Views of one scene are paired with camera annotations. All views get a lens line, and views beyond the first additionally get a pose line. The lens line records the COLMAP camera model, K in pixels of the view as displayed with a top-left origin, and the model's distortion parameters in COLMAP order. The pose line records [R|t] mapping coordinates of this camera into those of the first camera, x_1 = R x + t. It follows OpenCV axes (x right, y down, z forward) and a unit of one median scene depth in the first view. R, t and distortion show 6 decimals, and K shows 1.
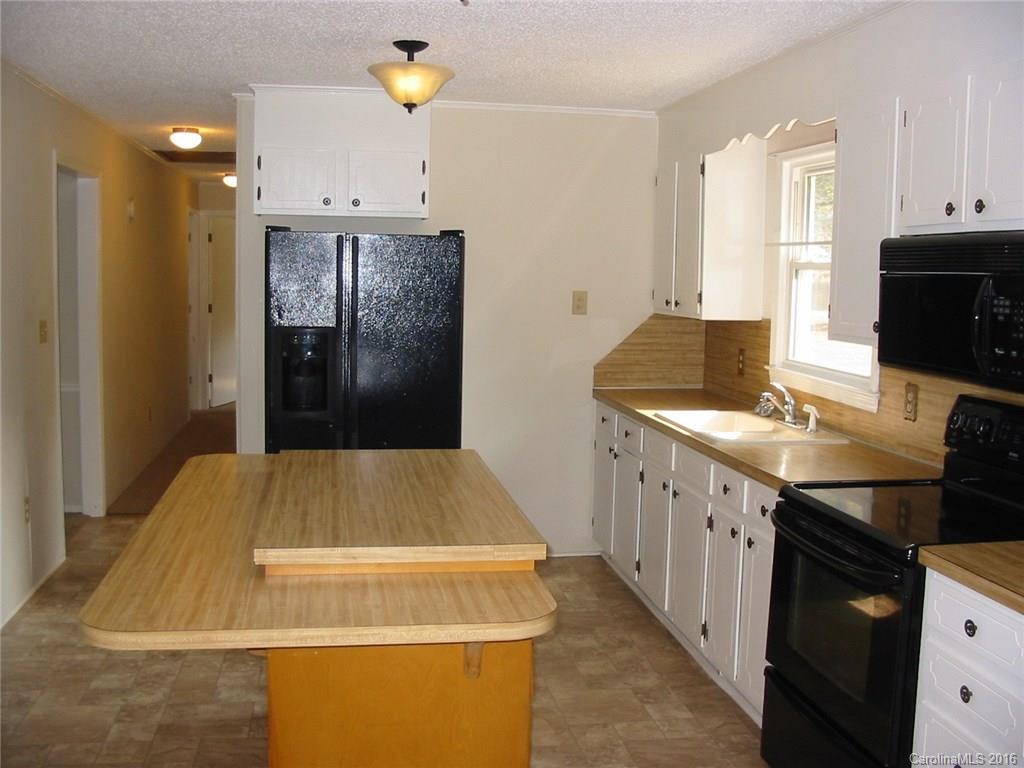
lens RADIAL K [[1071.1, 0, 516.2], [0, 1071.1, 386.0], [0, 0, 1]] dist [-0.178147, 0.210676]
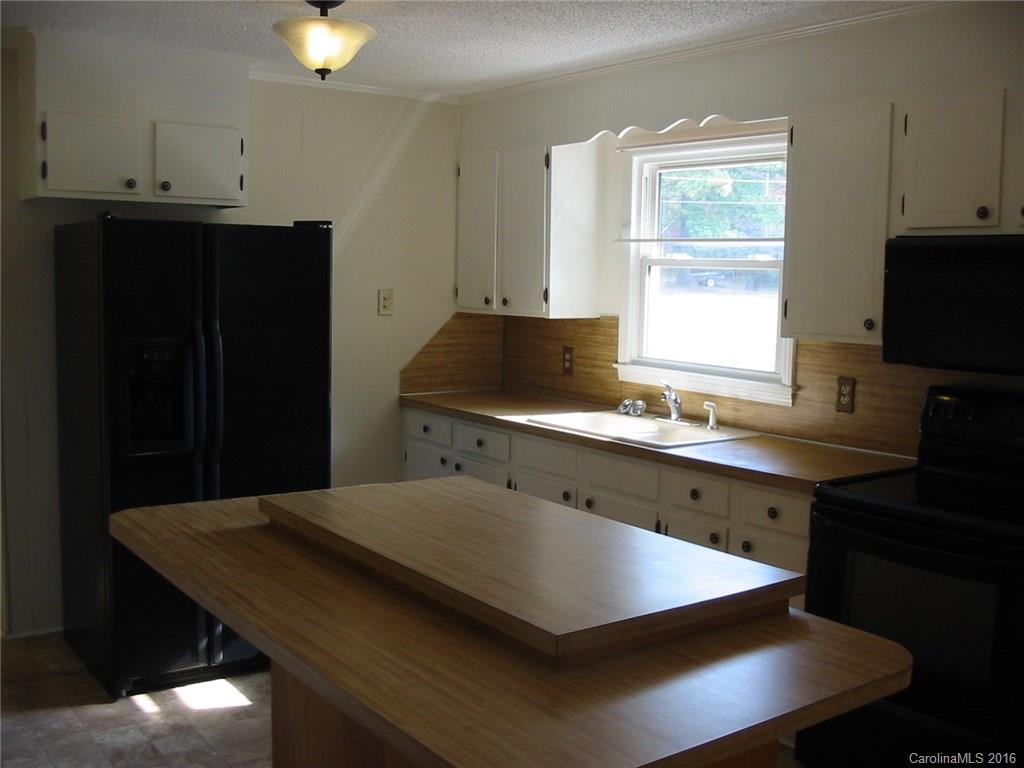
lens RADIAL K [[1071.1, 0, 516.2], [0, 1071.1, 386.0], [0, 0, 1]] dist [-0.178147, 0.210676]
pose [[0.894826, -0.047059, 0.443928, -0.293894], [0.044671, 0.998876, 0.015842, -0.018856], [-0.444175, 0.005655, 0.895922, 0.157571]]
